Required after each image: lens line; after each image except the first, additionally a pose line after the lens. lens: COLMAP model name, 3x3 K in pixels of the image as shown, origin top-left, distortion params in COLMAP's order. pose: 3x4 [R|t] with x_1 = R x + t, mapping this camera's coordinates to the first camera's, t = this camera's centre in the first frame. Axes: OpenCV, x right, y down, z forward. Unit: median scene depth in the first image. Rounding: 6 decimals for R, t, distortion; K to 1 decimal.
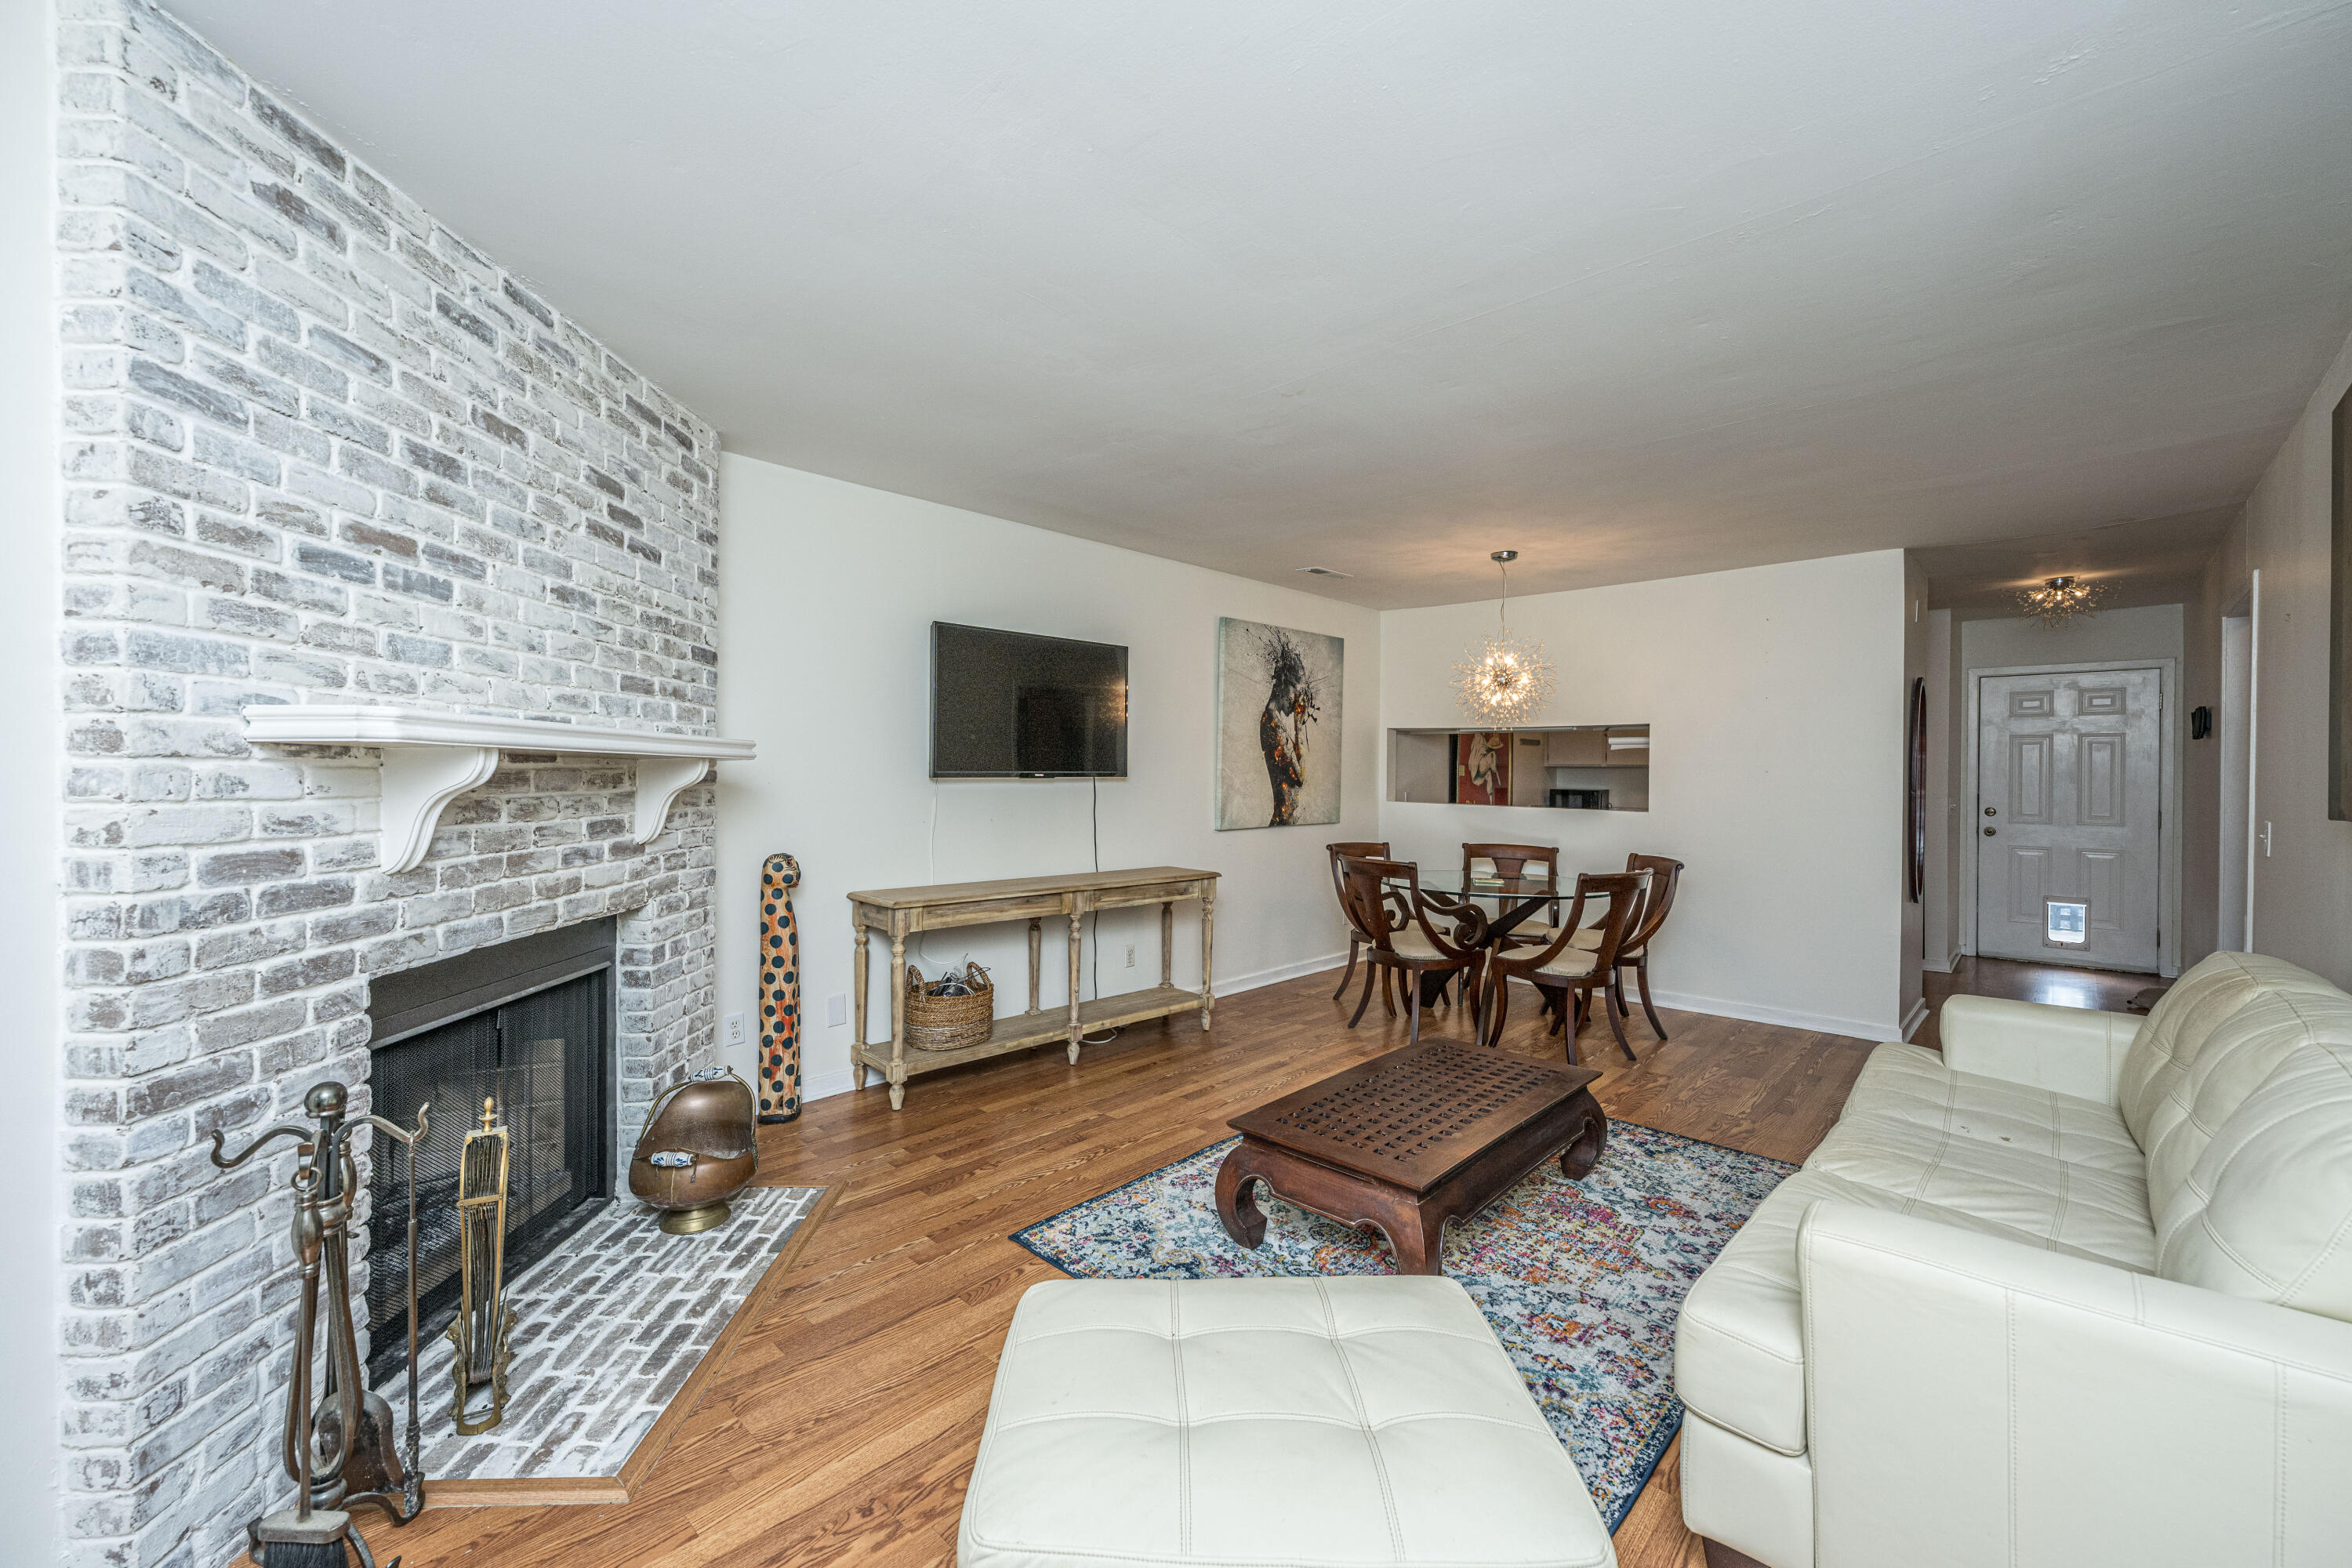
lens RADIAL K [[953.8, 0, 1165.0], [0, 953.8, 779.7], [0, 0, 1]] dist [-0.003841, -0.000586]
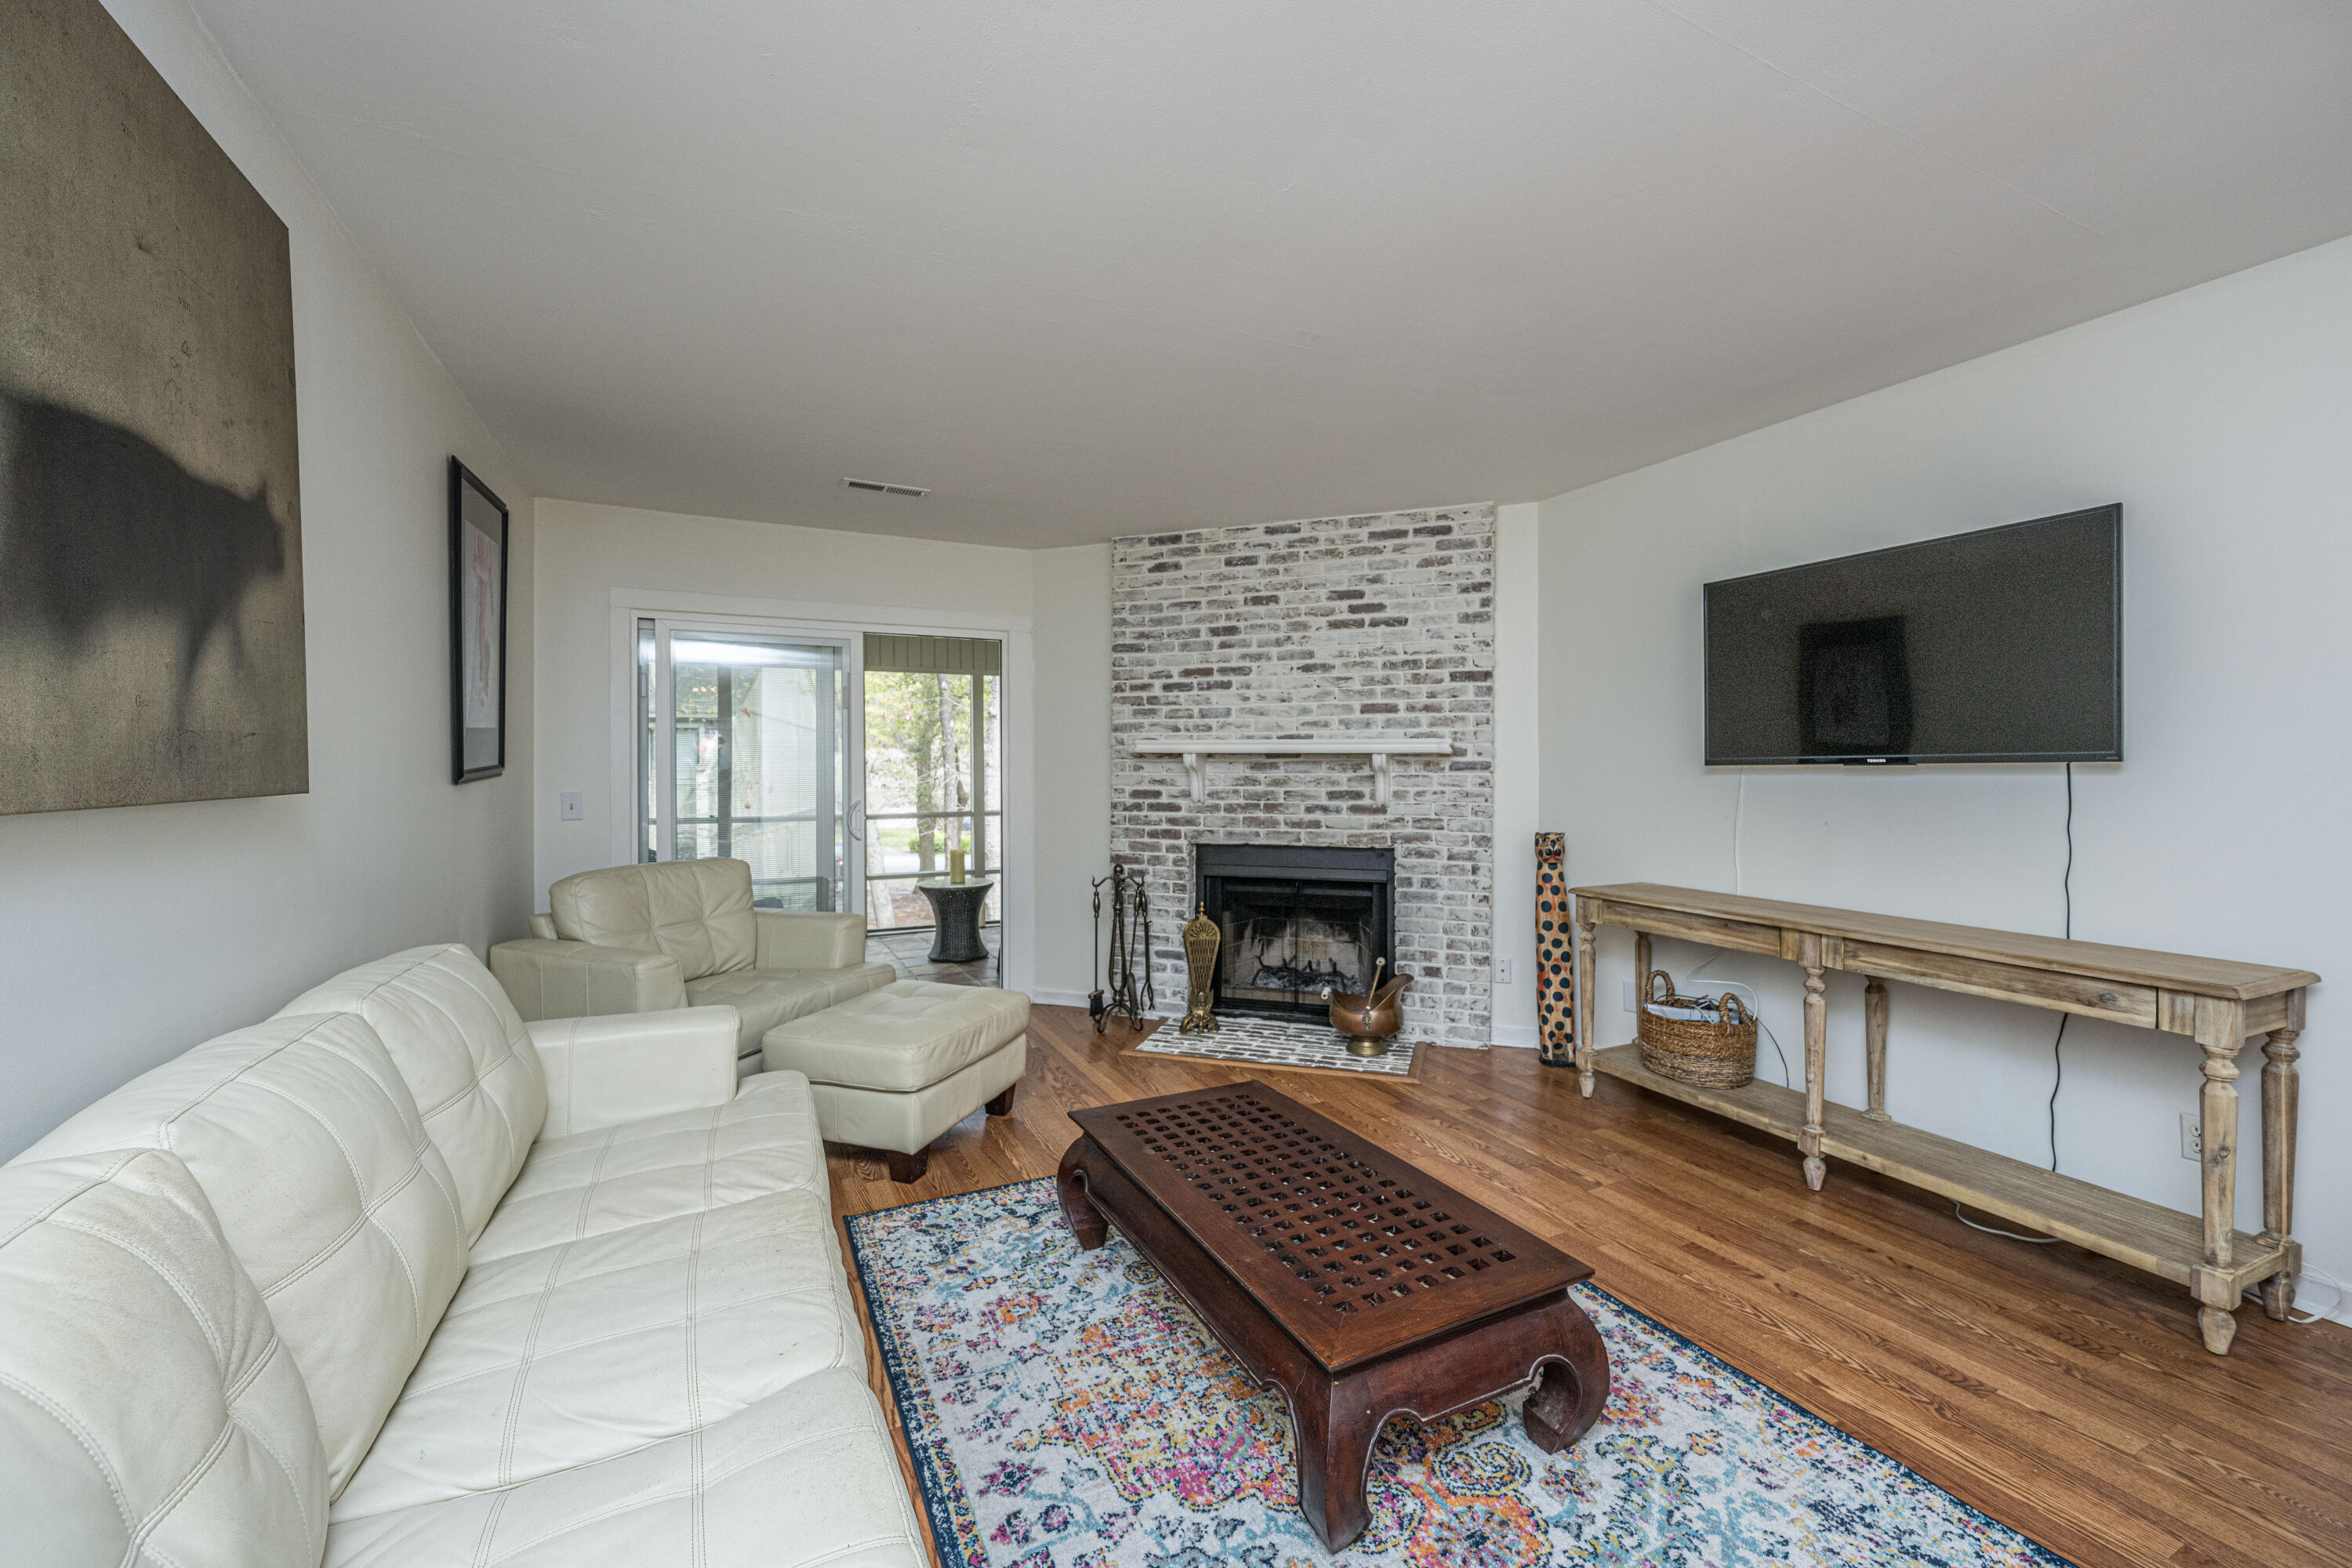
lens RADIAL K [[953.8, 0, 1172.0], [0, 953.8, 776.2], [0, 0, 1]] dist [-0.003841, -0.000586]
pose [[-0.361632, -0.001093, -0.932320, 1.336783], [-0.009390, 0.999953, 0.002469, 0.017903], [0.932274, 0.009647, -0.361625, 1.573631]]
